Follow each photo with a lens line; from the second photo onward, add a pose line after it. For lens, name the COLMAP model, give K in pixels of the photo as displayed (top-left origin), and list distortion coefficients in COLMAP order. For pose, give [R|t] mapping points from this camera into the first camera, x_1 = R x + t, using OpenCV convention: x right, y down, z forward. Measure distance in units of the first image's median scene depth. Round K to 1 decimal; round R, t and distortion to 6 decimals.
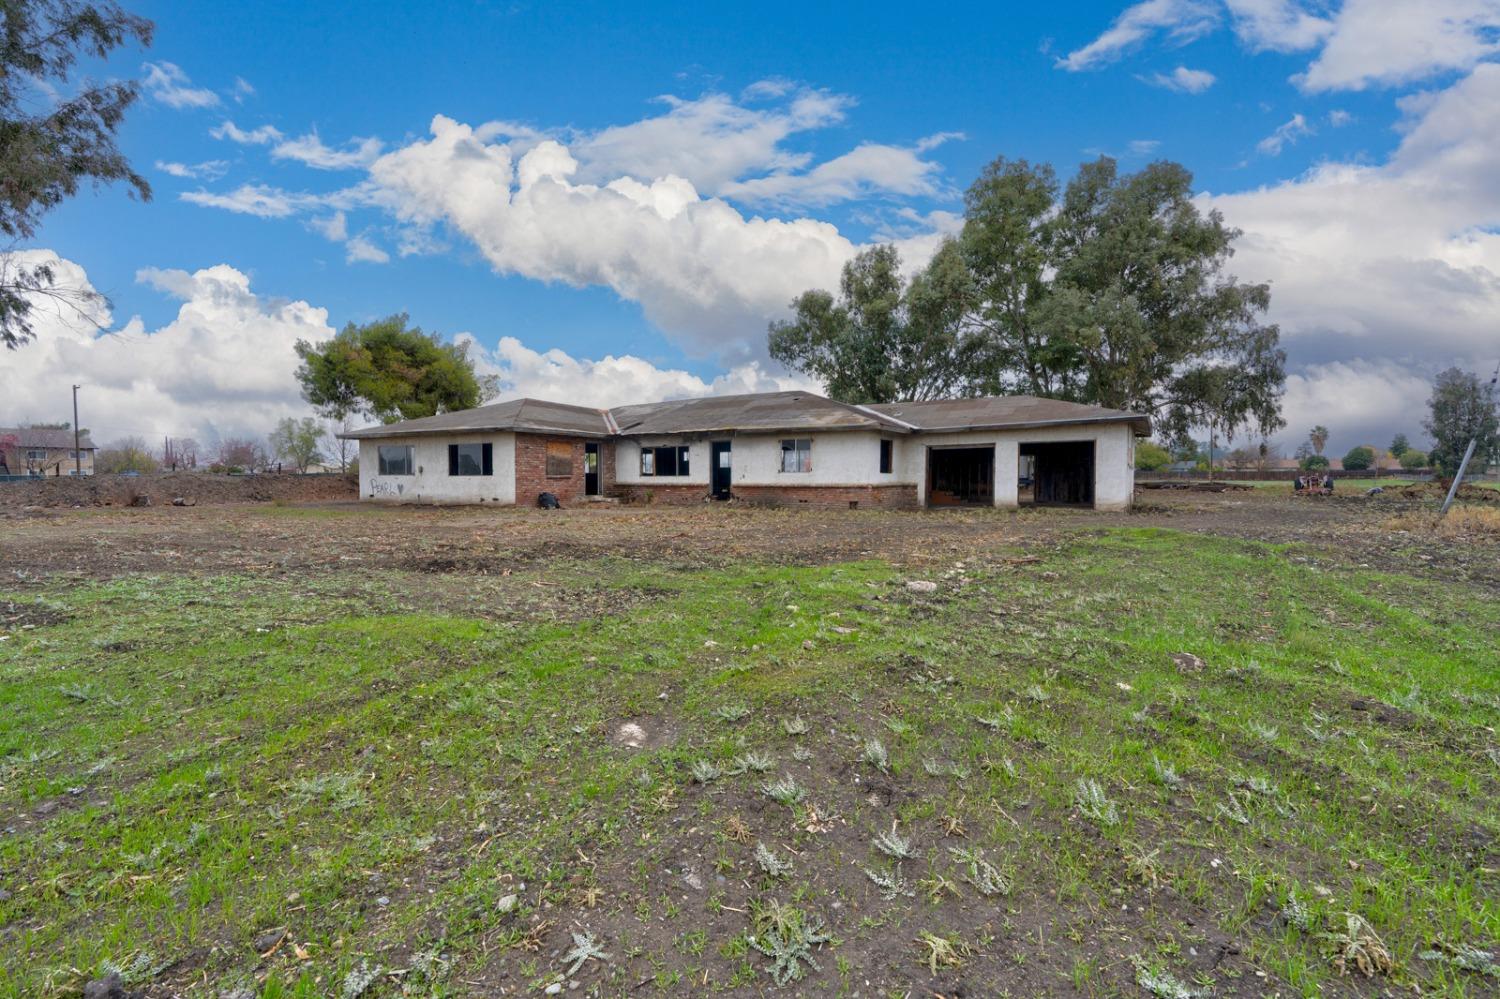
lens RADIAL K [[684.7, 0, 755.9], [0, 684.7, 498.3], [0, 0, 1]] dist [-0.003285, -0.000169]
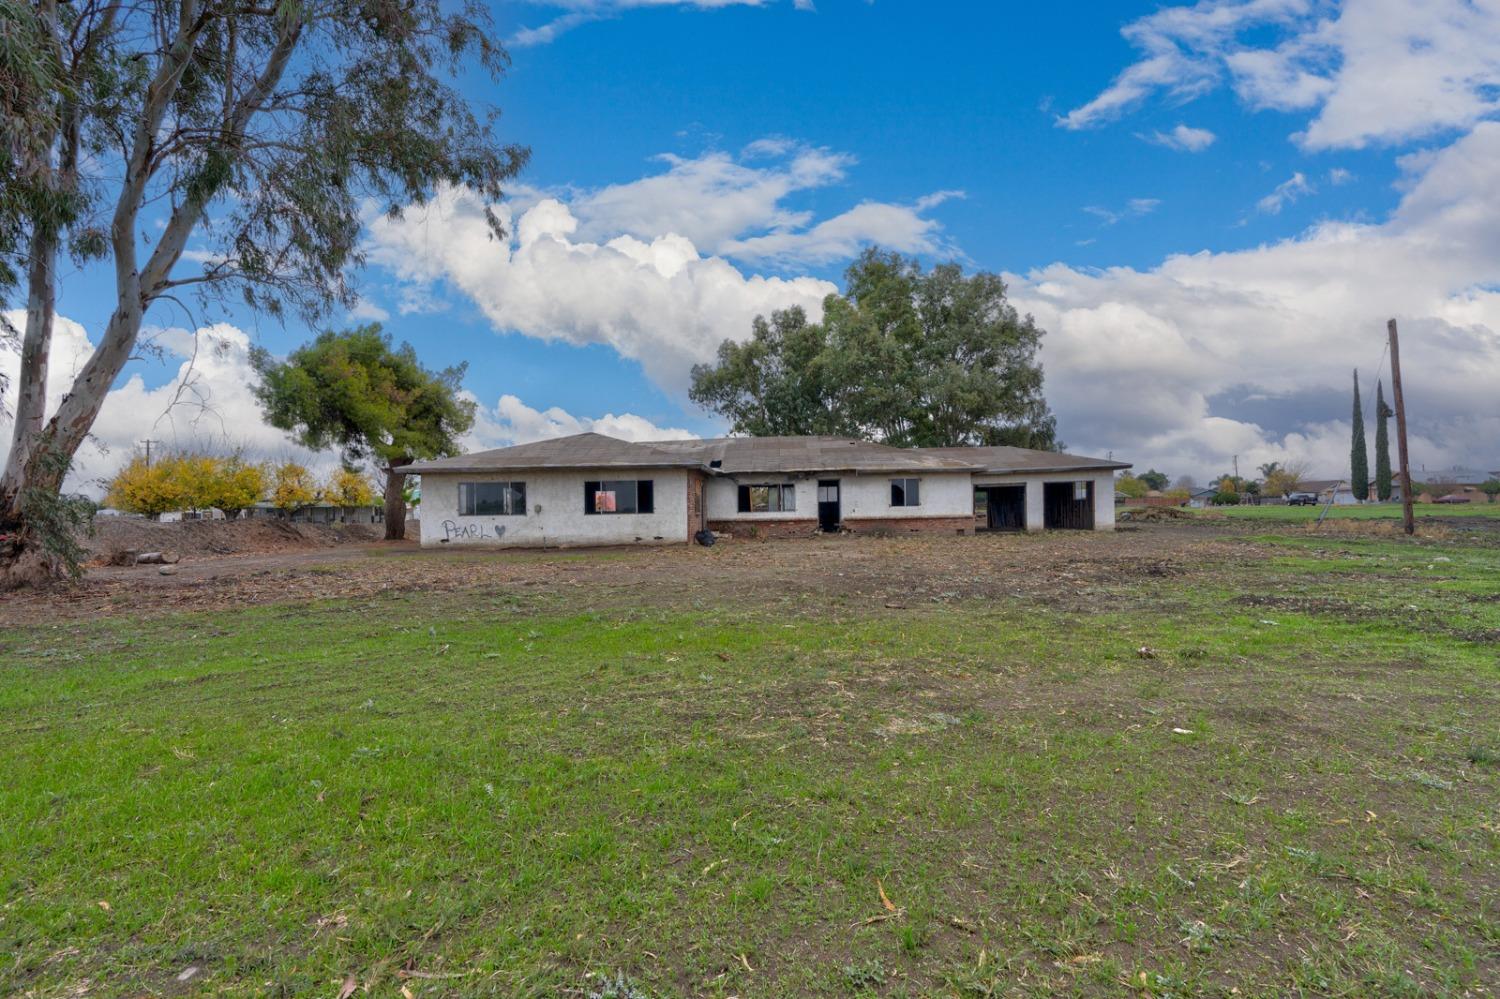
lens RADIAL K [[684.7, 0, 754.1], [0, 684.7, 496.0], [0, 0, 1]] dist [-0.003285, -0.000169]
pose [[0.884167, -0.005467, 0.467138, -0.861748], [0.030608, 0.998461, -0.046248, -0.010912], [-0.466167, 0.055189, 0.882974, 0.095565]]
